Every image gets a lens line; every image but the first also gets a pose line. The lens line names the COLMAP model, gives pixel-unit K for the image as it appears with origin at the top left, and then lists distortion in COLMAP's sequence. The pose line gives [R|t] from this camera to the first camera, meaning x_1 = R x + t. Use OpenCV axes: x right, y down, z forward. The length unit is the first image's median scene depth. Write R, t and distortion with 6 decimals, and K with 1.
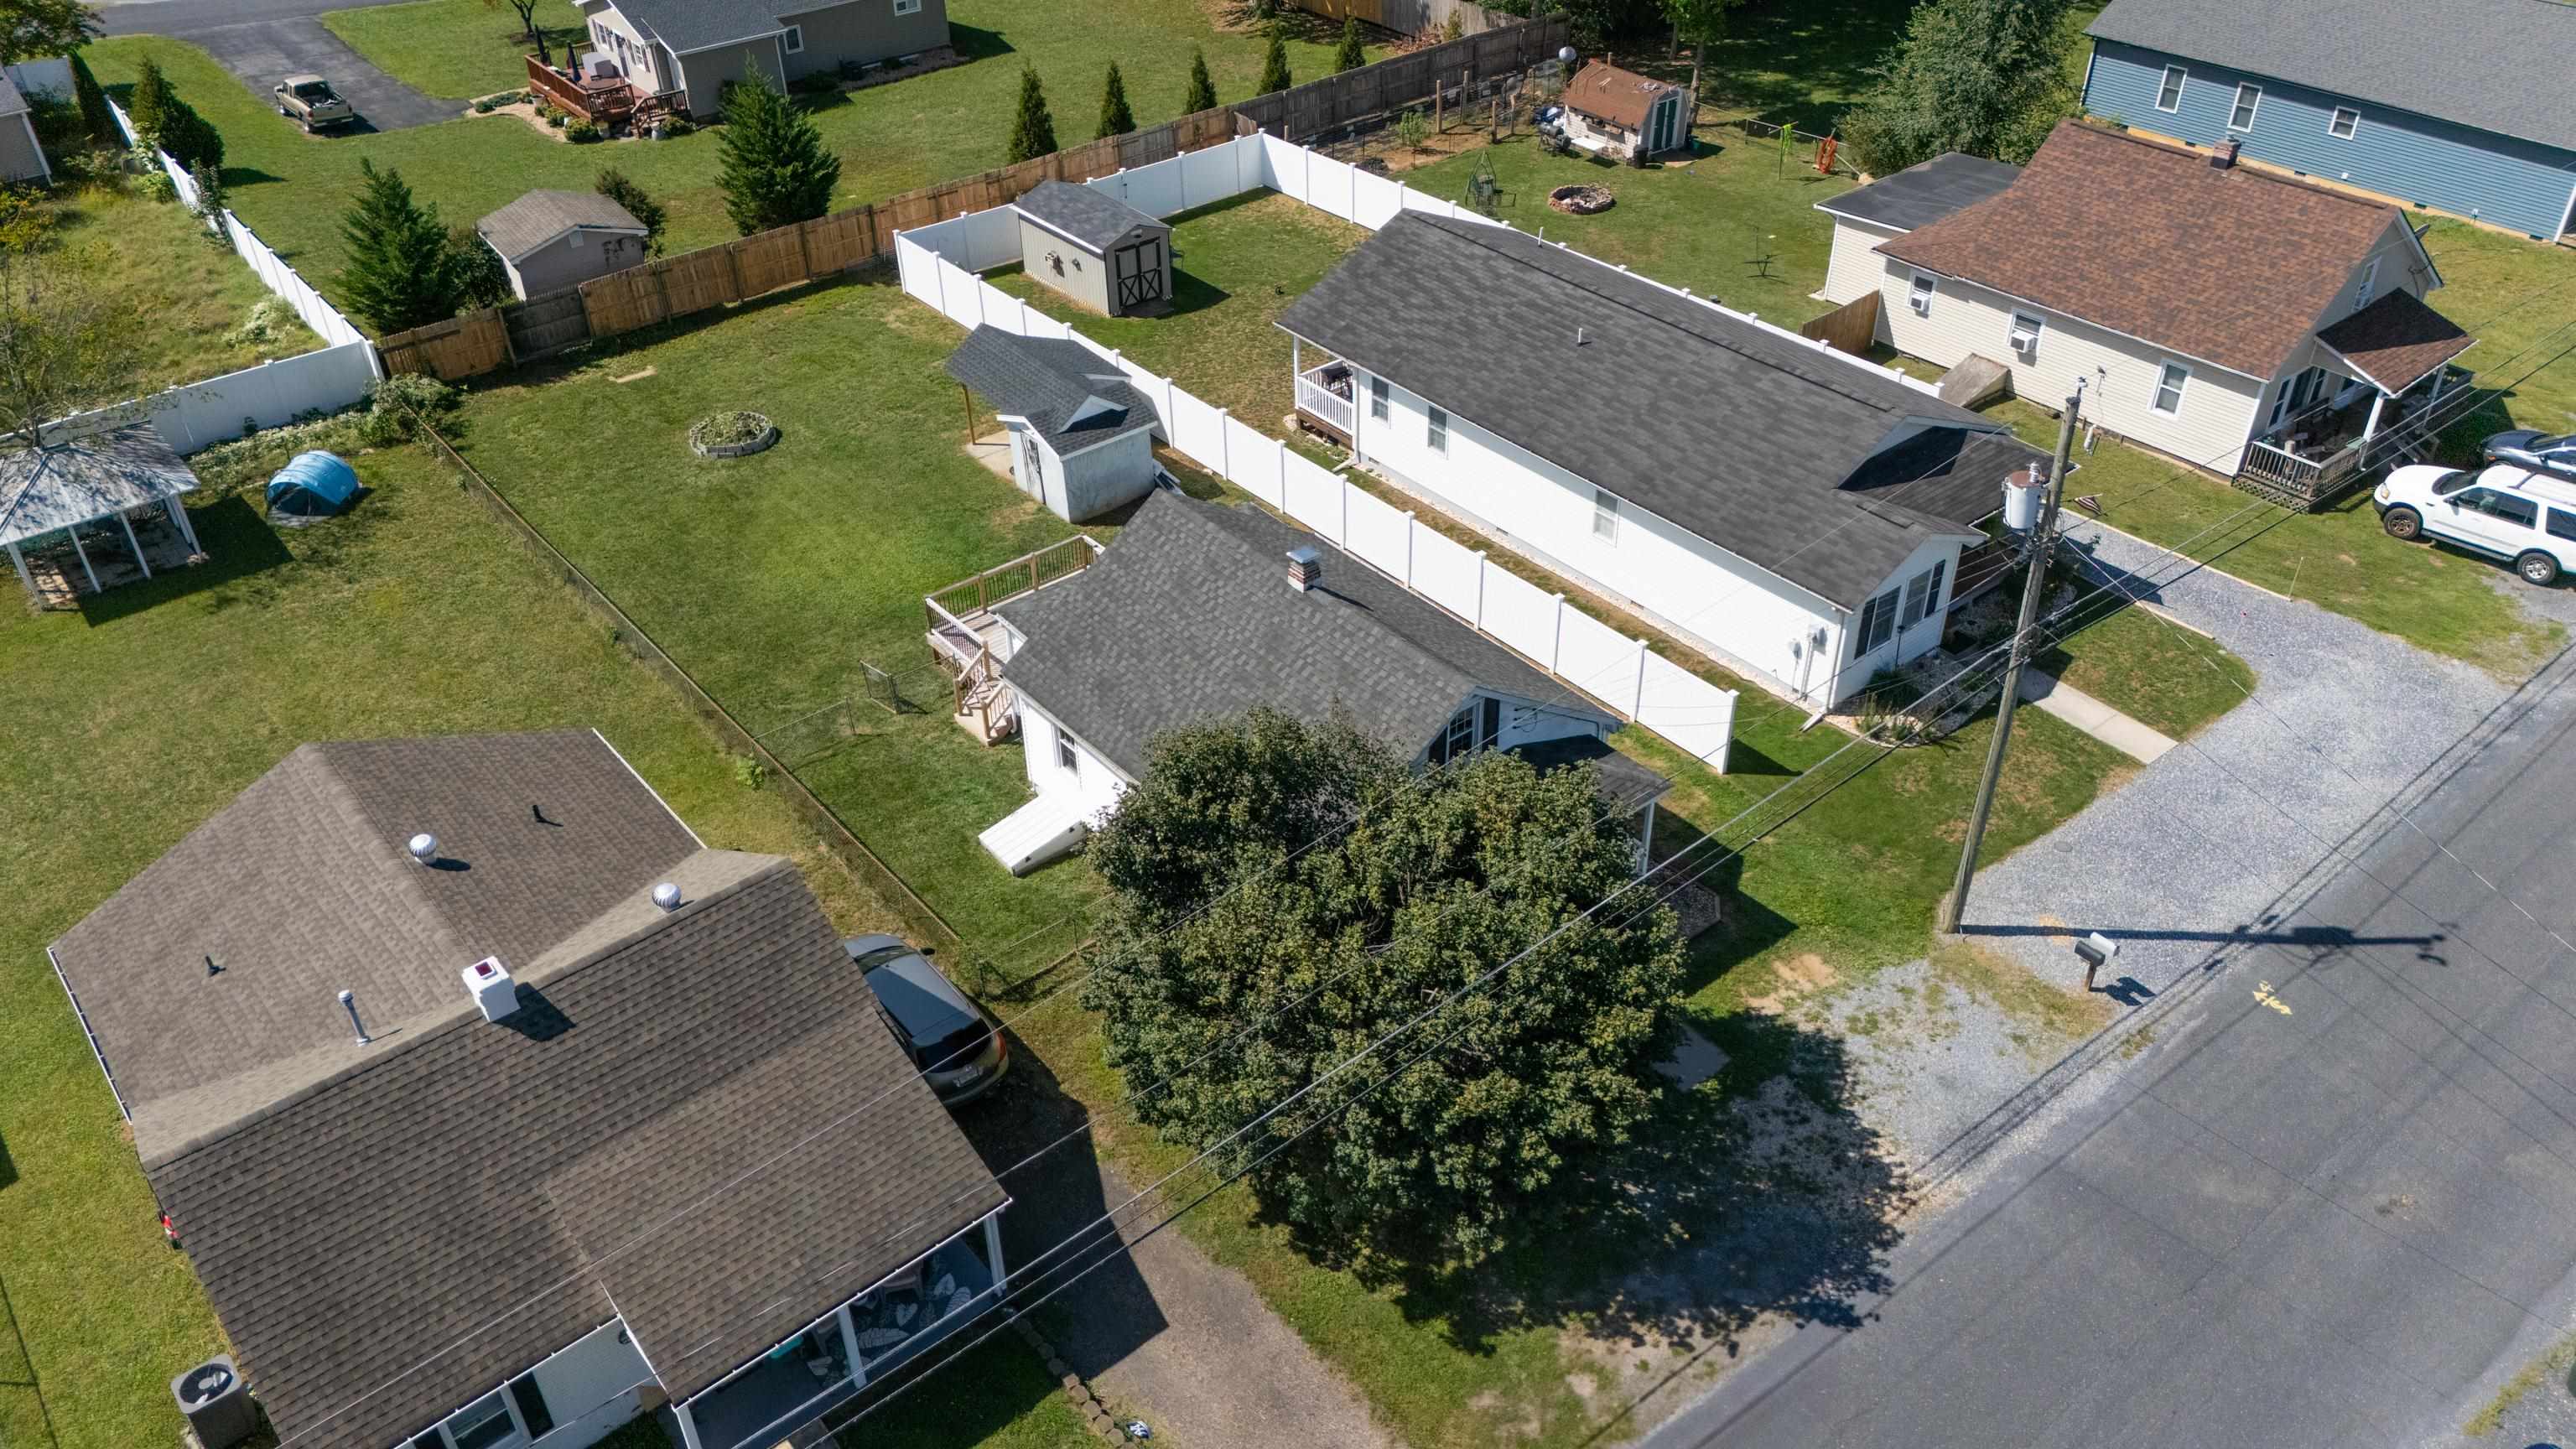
lens RADIAL K [[1898.0, 0, 1286.3], [0, 1898.0, 728.1], [0, 0, 1]] dist [0.085051, -0.085196]
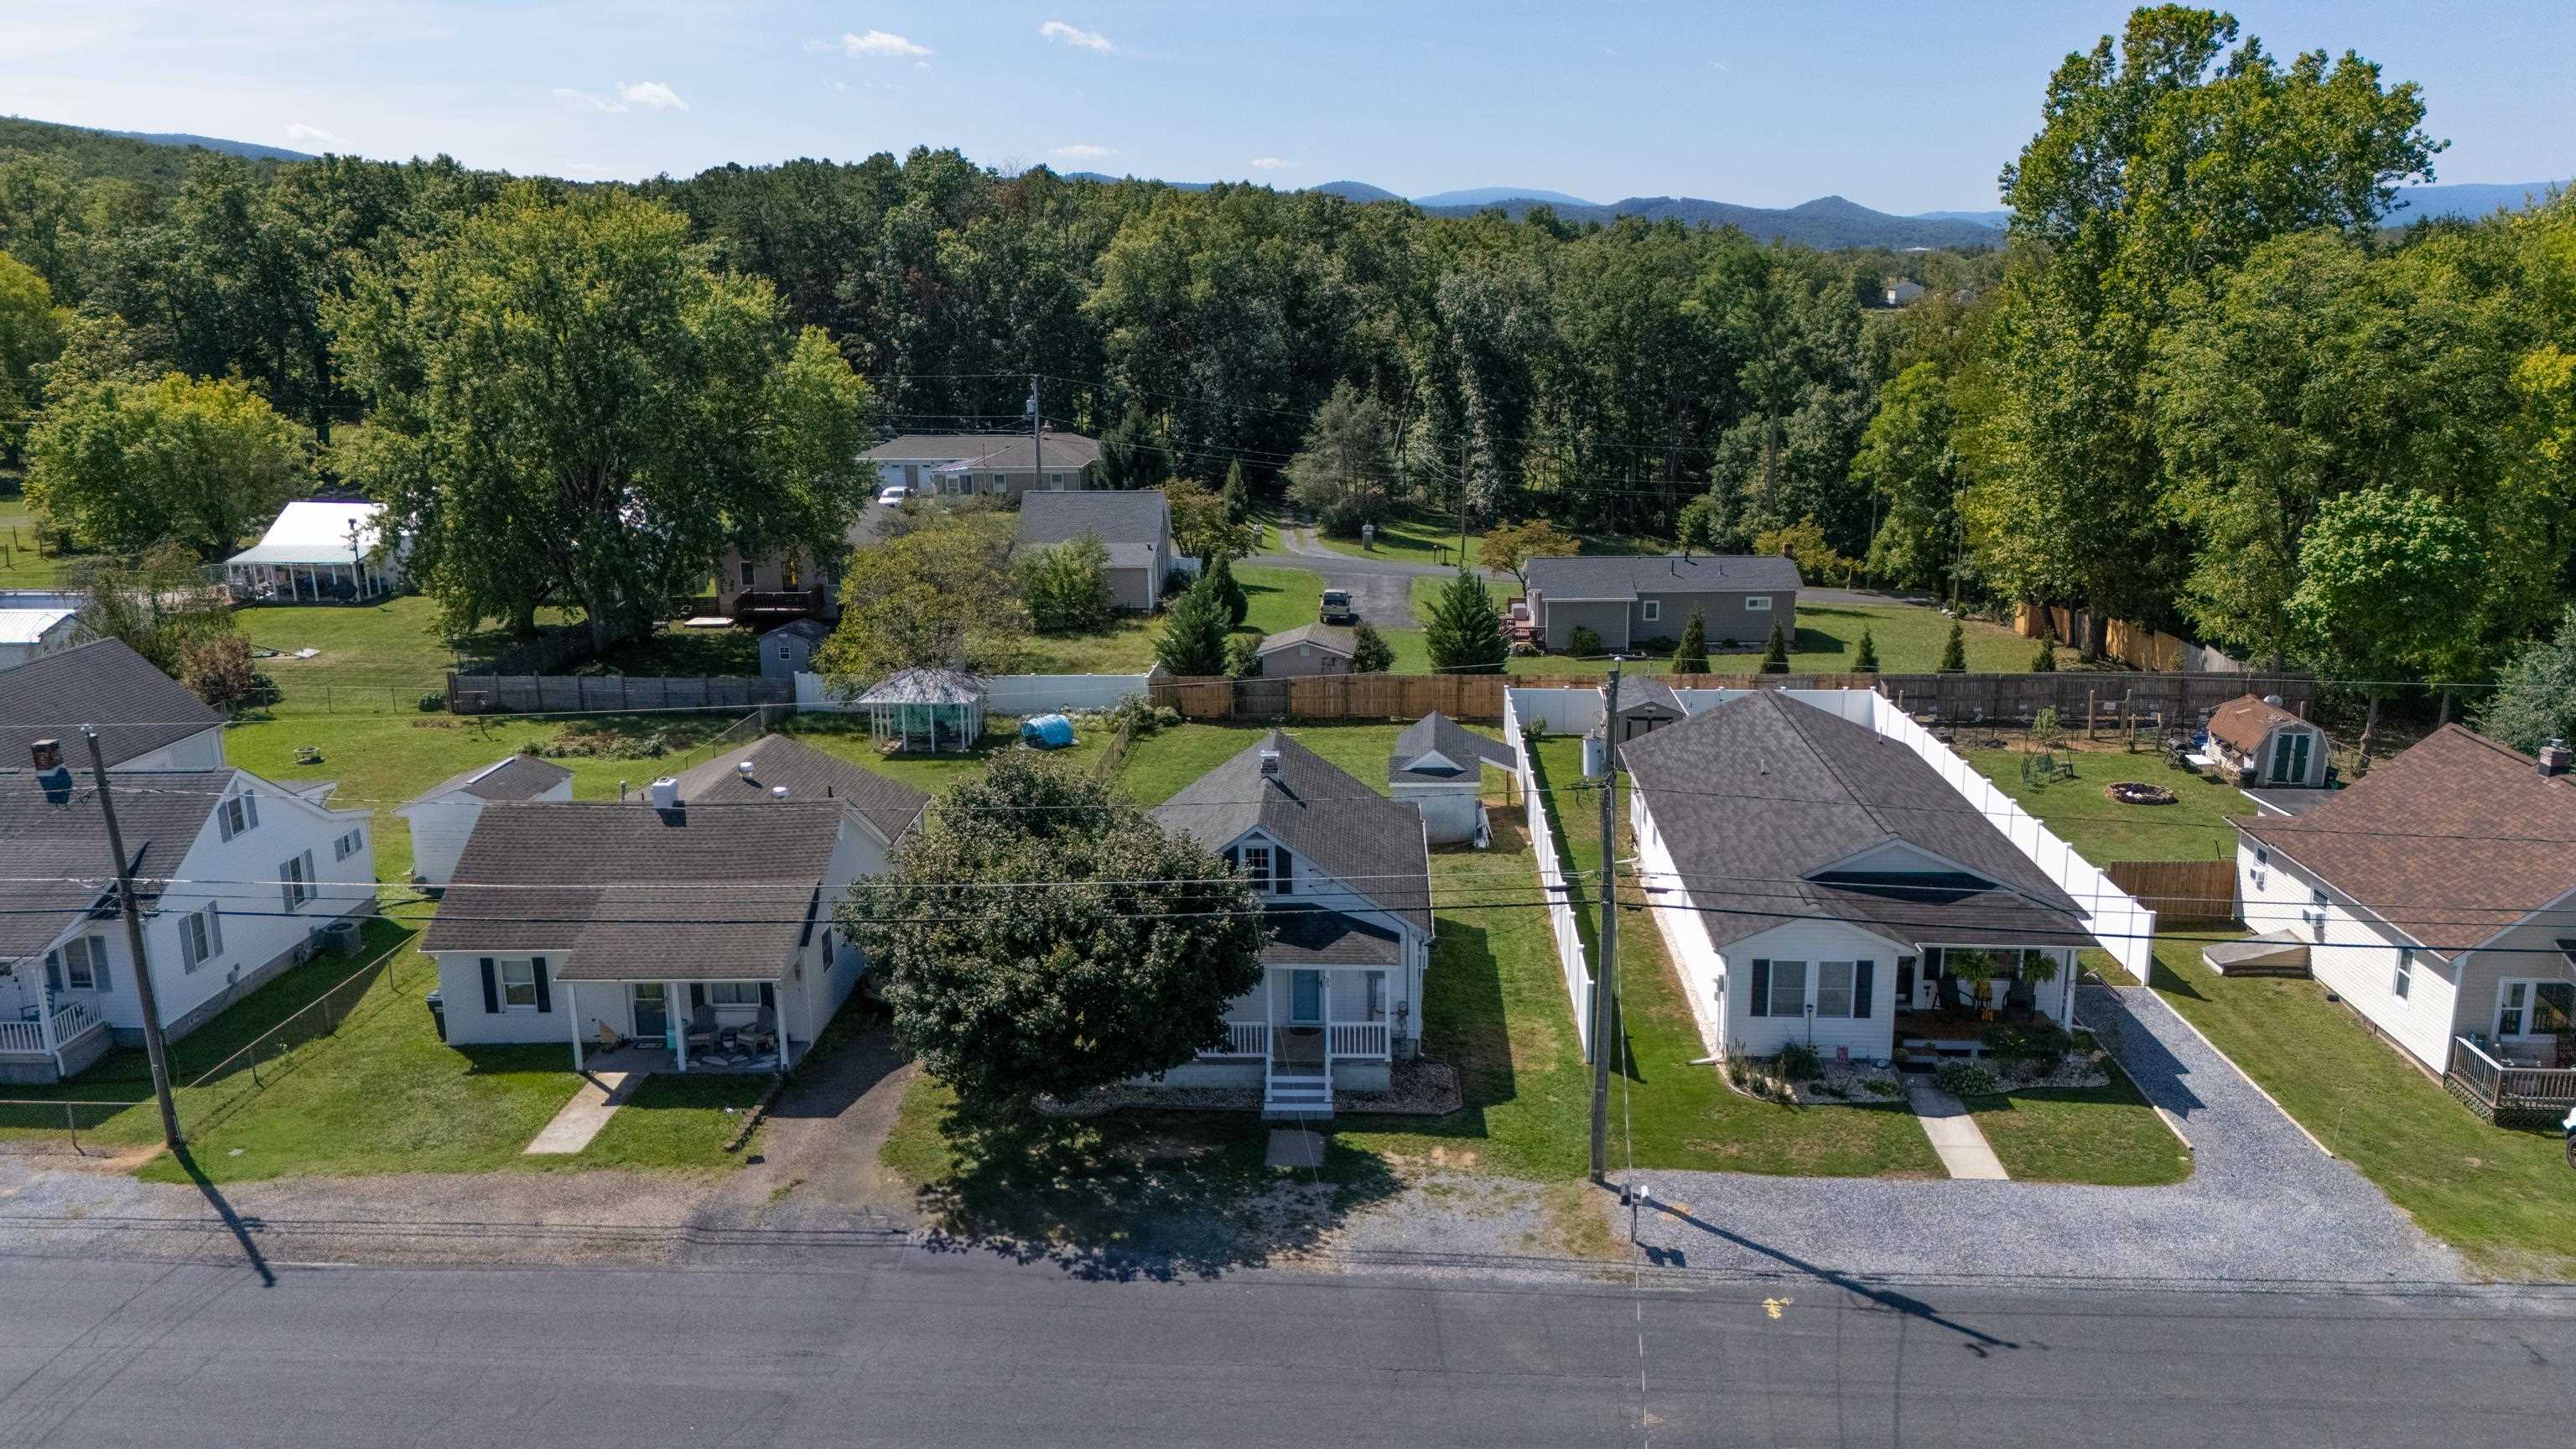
lens RADIAL K [[1898.0, 0, 1286.3], [0, 1898.0, 728.1], [0, 0, 1]] dist [0.085051, -0.085196]
pose [[0.743331, 0.169981, -0.646966, 0.625211], [-0.397078, 0.890465, -0.222265, 0.133235], [0.538320, 0.422113, 0.729406, -0.008794]]
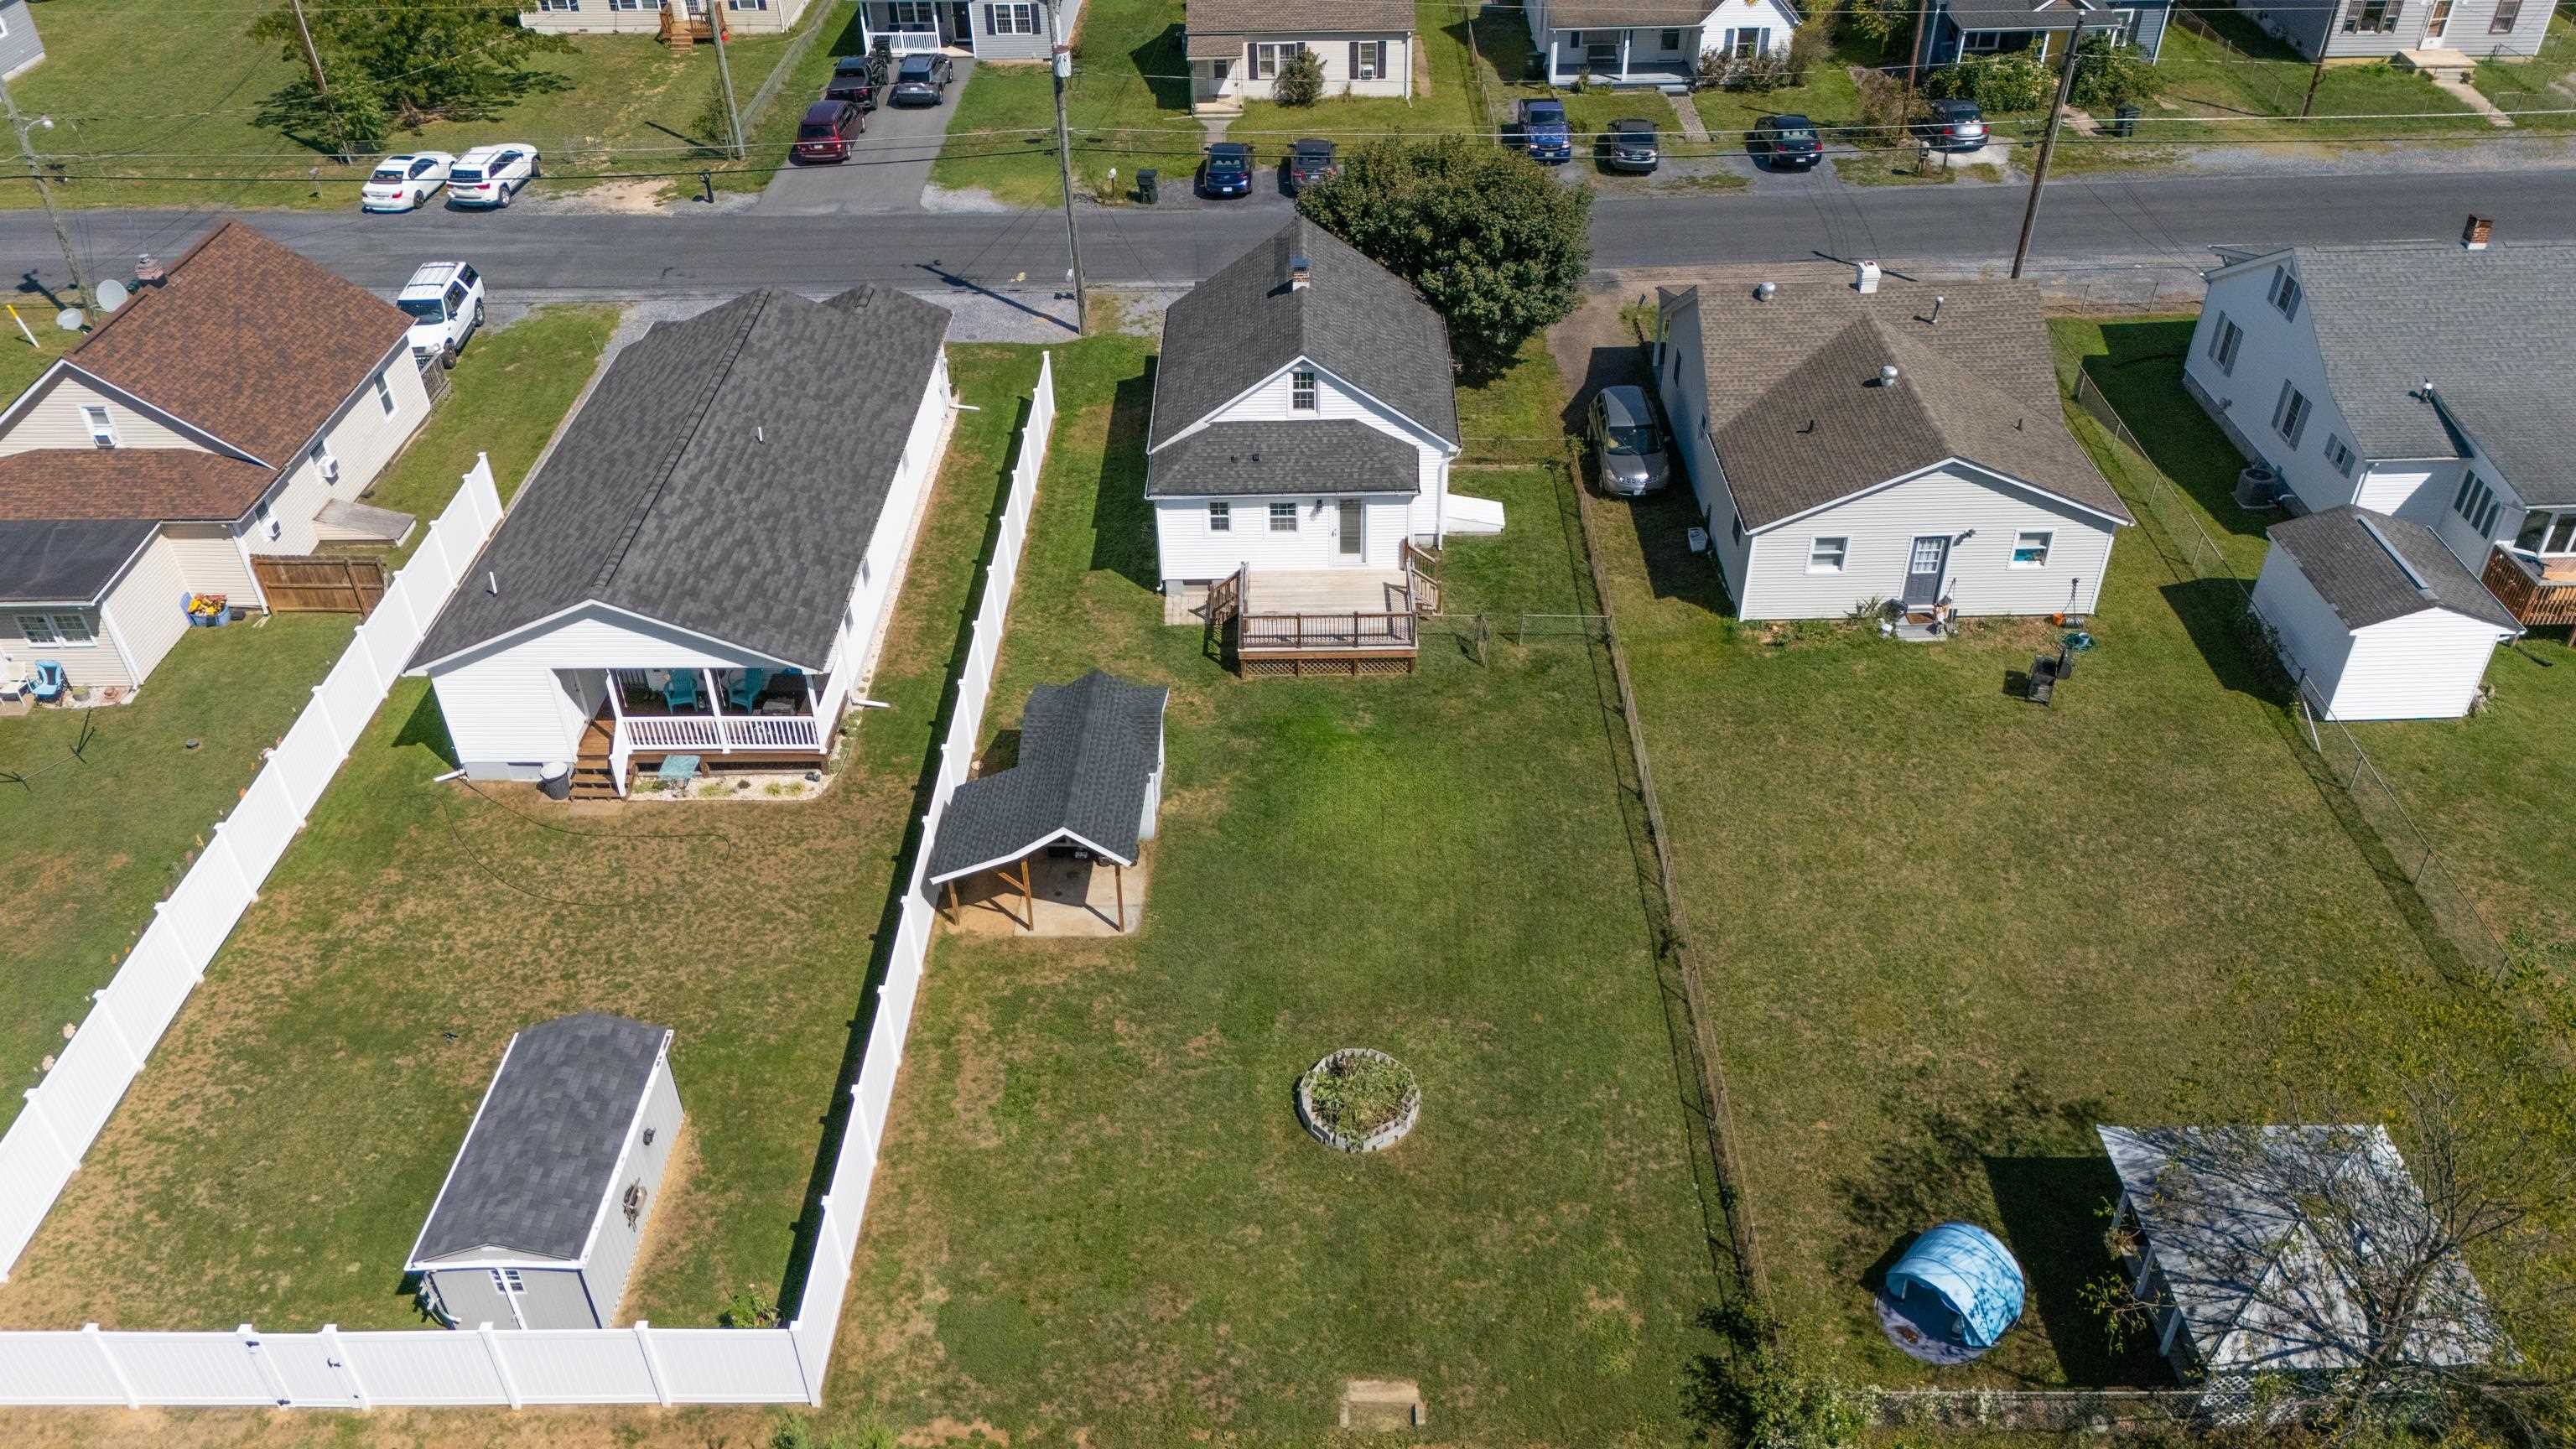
lens RADIAL K [[1898.0, 0, 1286.3], [0, 1898.0, 728.1], [0, 0, 1]] dist [0.085051, -0.085196]
pose [[-0.769939, -0.351899, 0.532316, -0.612268], [0.402880, 0.378843, 0.833166, -0.815587], [-0.494855, 0.855947, -0.149913, 1.051267]]
